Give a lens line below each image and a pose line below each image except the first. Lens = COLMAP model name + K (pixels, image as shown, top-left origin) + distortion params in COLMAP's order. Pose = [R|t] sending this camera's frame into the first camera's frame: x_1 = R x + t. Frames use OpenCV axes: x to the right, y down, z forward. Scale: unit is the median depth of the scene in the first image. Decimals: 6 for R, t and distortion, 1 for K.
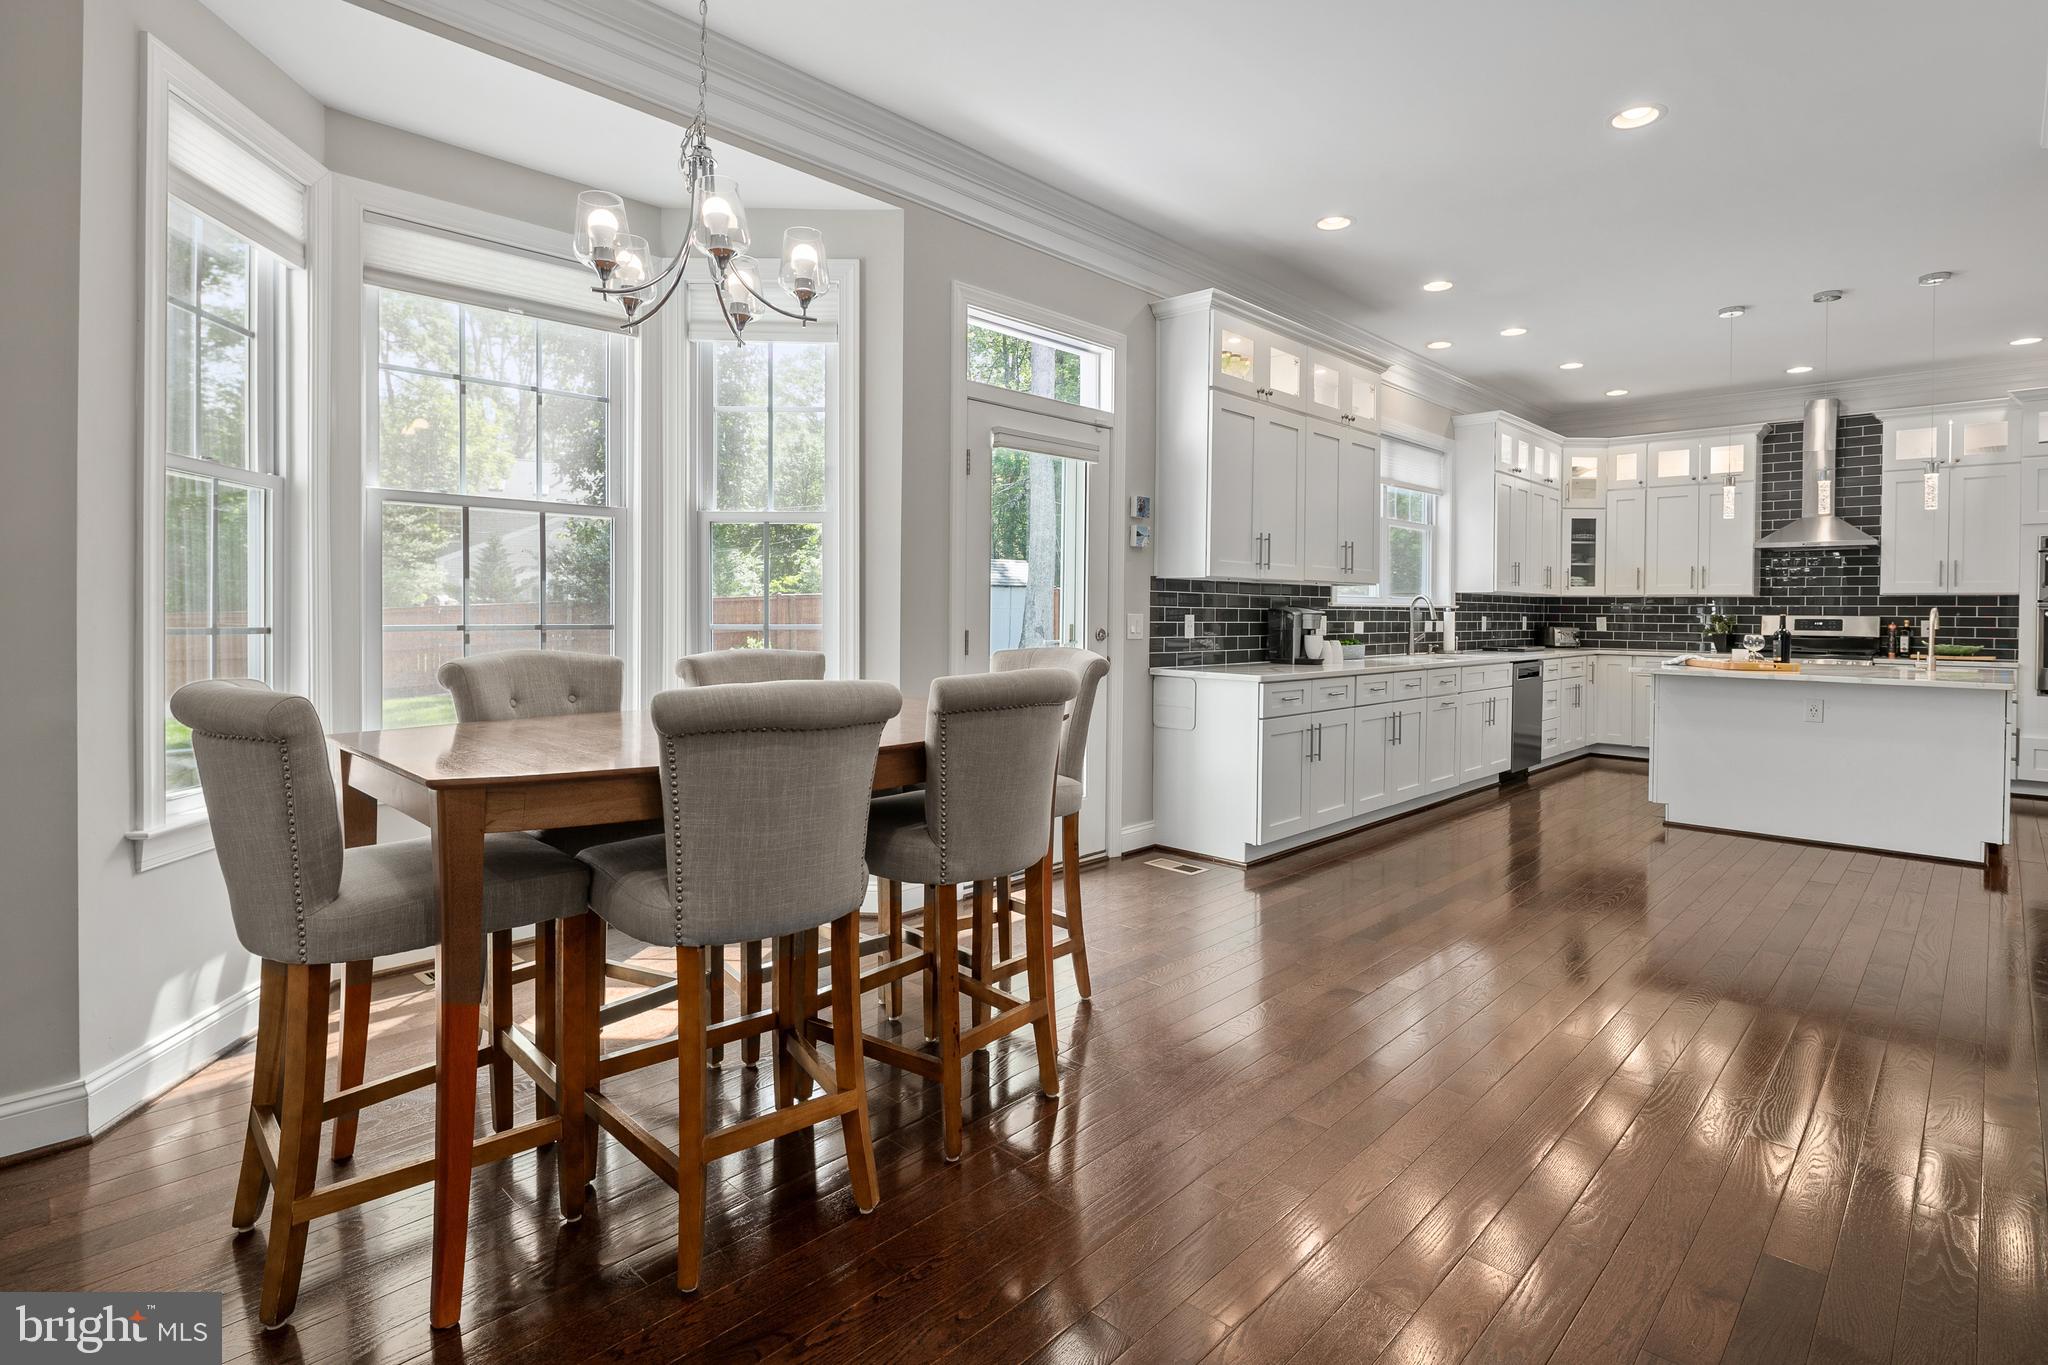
lens RADIAL K [[1005.9, 0, 1060.2], [0, 1005.9, 619.2], [0, 0, 1]] dist [0.003389, 0.000205]
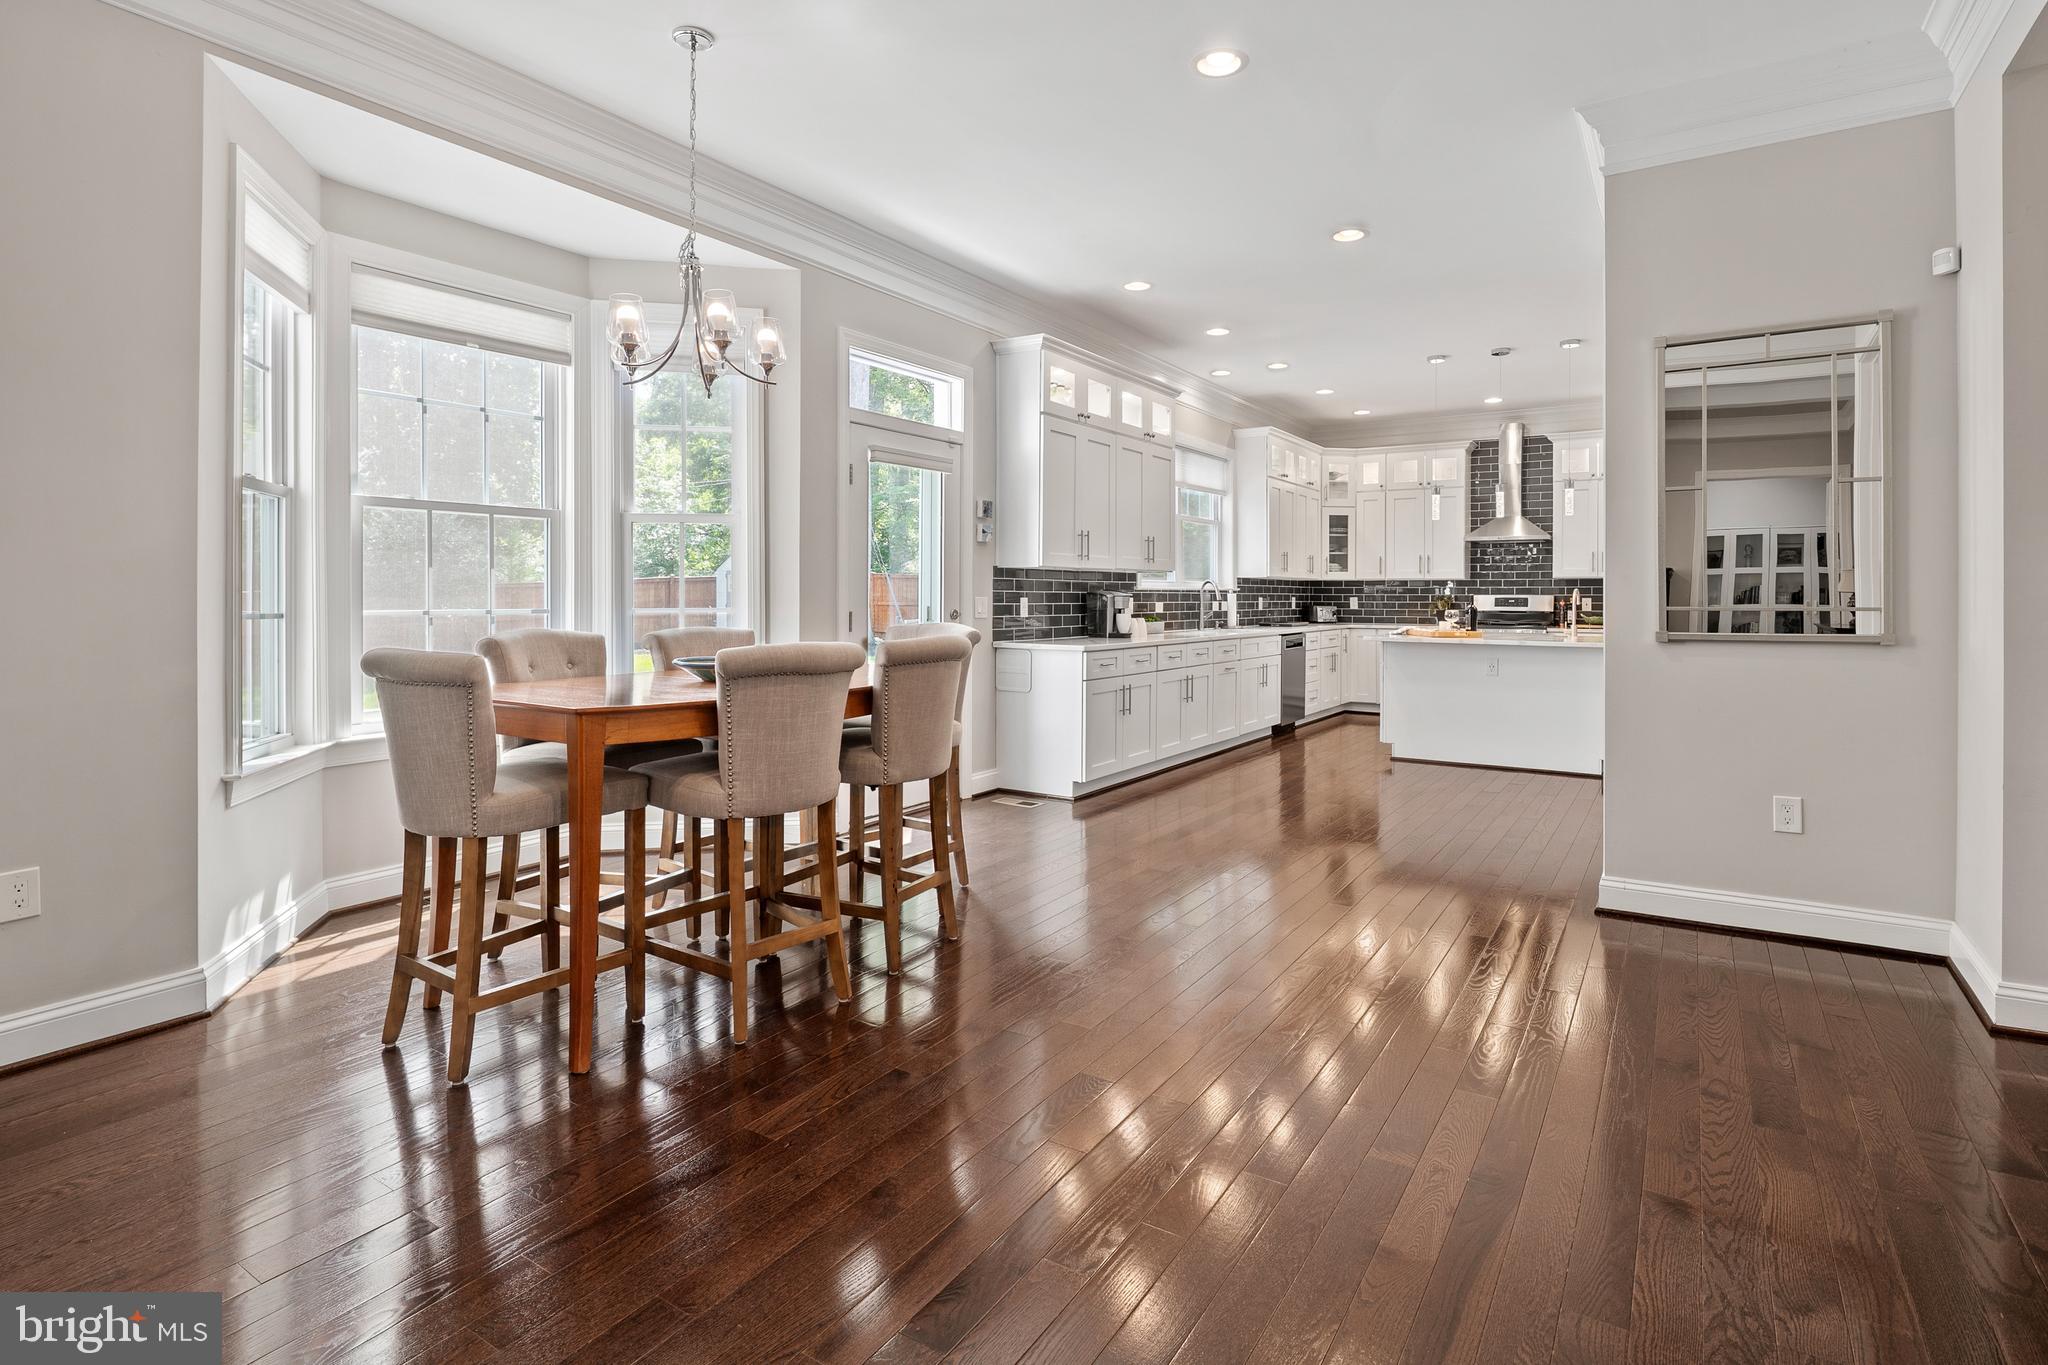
lens RADIAL K [[1028.3, 0, 1053.1], [0, 1028.3, 594.4], [0, 0, 1]] dist [0.000346, -0.000194]
pose [[0.982615, -0.006269, 0.185551, -0.059190], [0.007753, 0.999943, -0.007273, 0.000817], [-0.185495, 0.008585, 0.982608, -0.195481]]
